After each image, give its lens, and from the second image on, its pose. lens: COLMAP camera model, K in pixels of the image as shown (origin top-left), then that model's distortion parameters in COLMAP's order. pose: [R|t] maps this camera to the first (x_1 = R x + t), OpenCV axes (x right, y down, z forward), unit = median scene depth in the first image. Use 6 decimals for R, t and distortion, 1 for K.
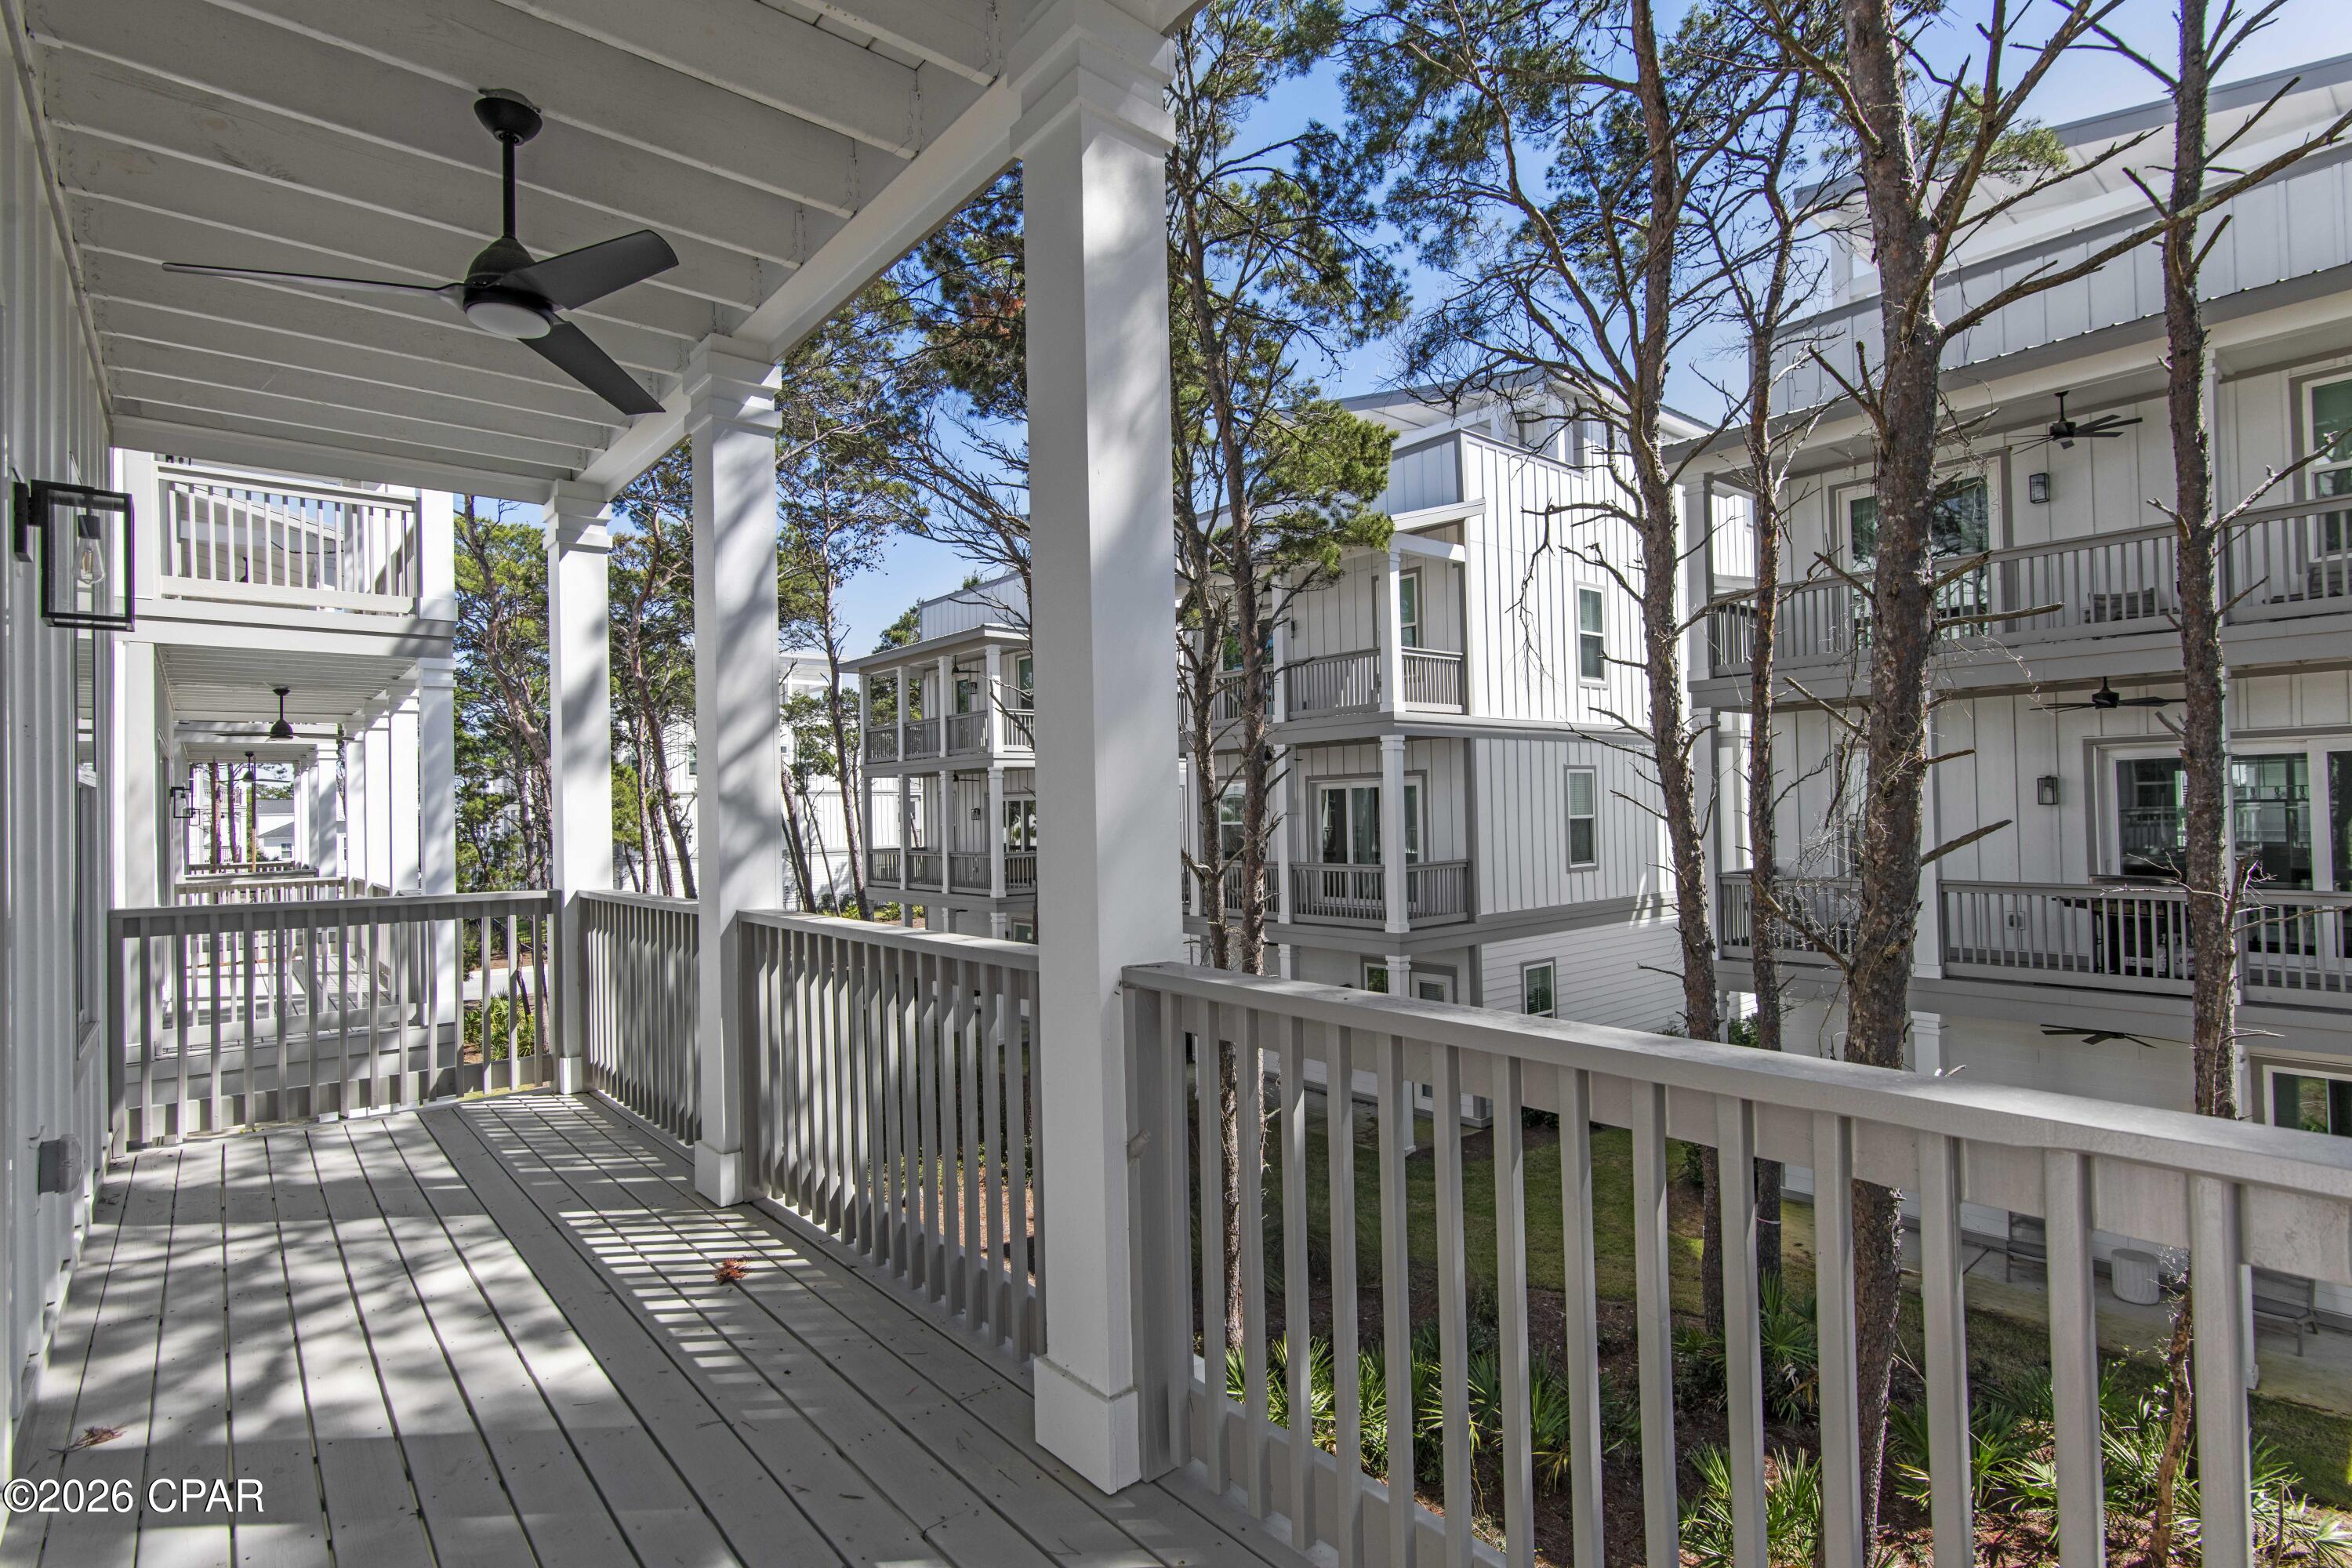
lens RADIAL K [[1143.3, 0, 1178.9], [0, 1143.3, 790.0], [0, 0, 1]] dist [0.004200, -0.001405]
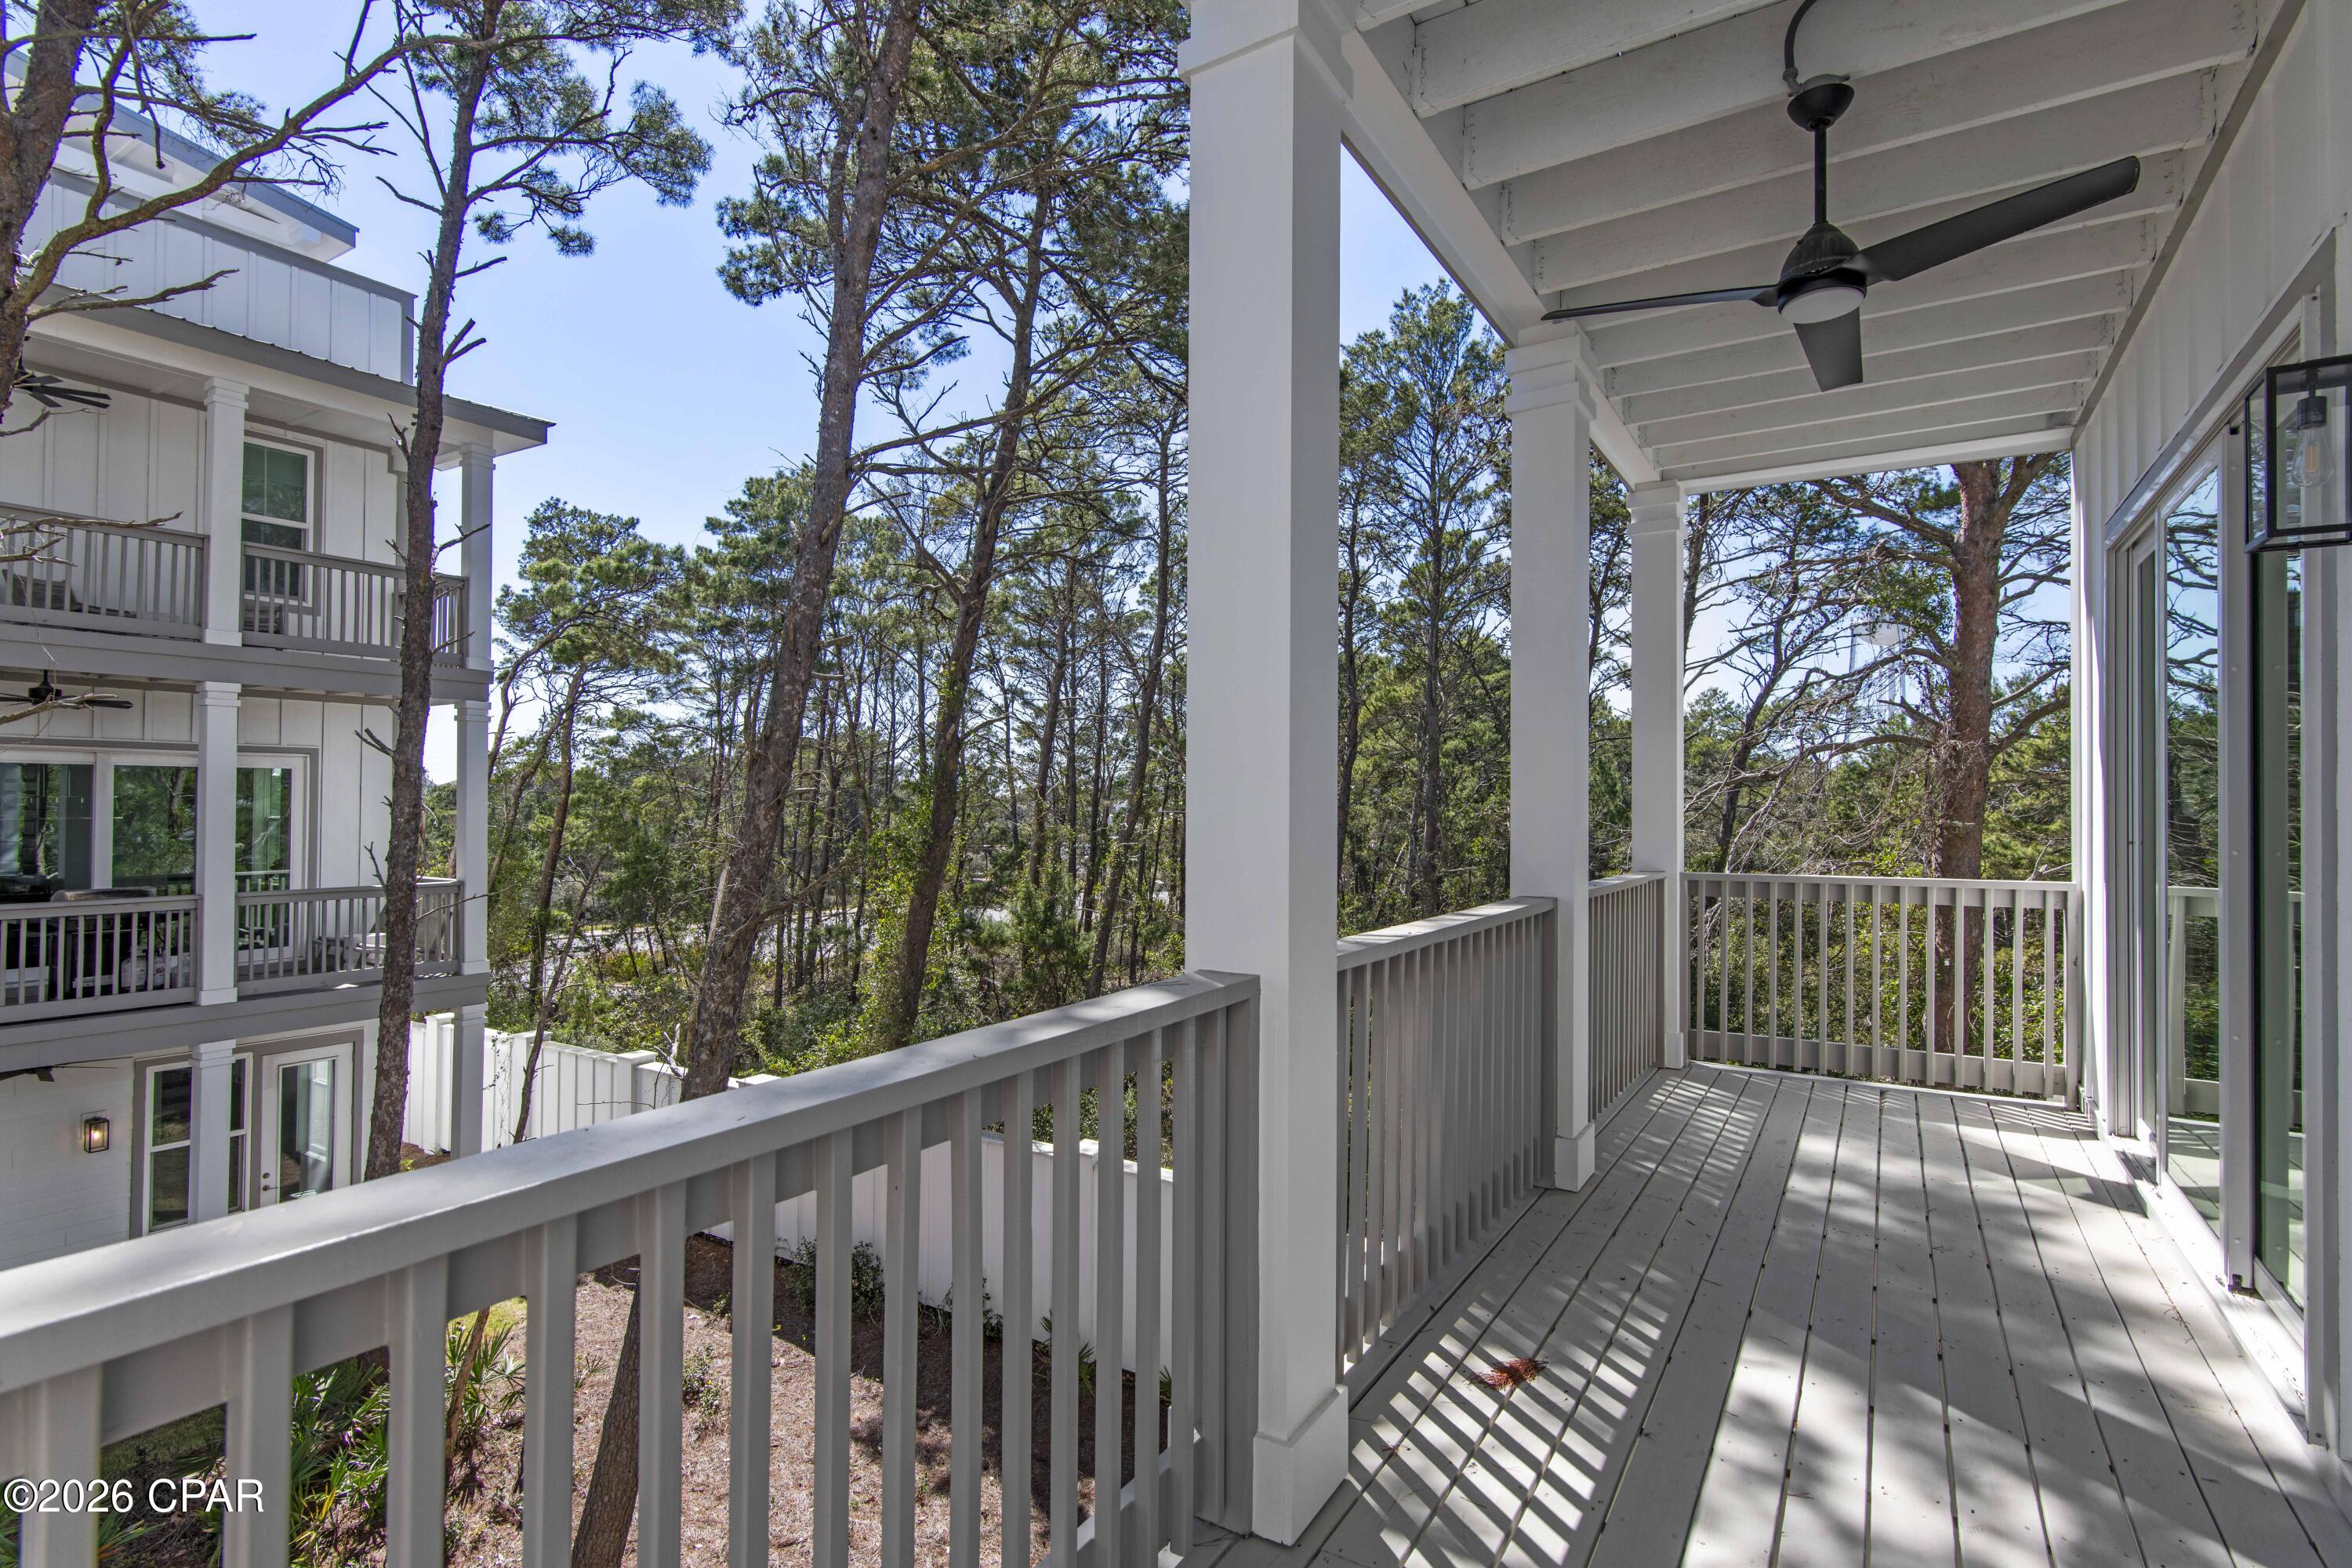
lens RADIAL K [[1143.3, 0, 1178.9], [0, 1143.3, 790.0], [0, 0, 1]] dist [0.004200, -0.001405]
pose [[-0.303773, 0.026848, 0.952366, -1.050201], [-0.012447, 0.999406, -0.032145, 0.041492], [-0.952663, -0.021618, -0.303258, 1.417456]]
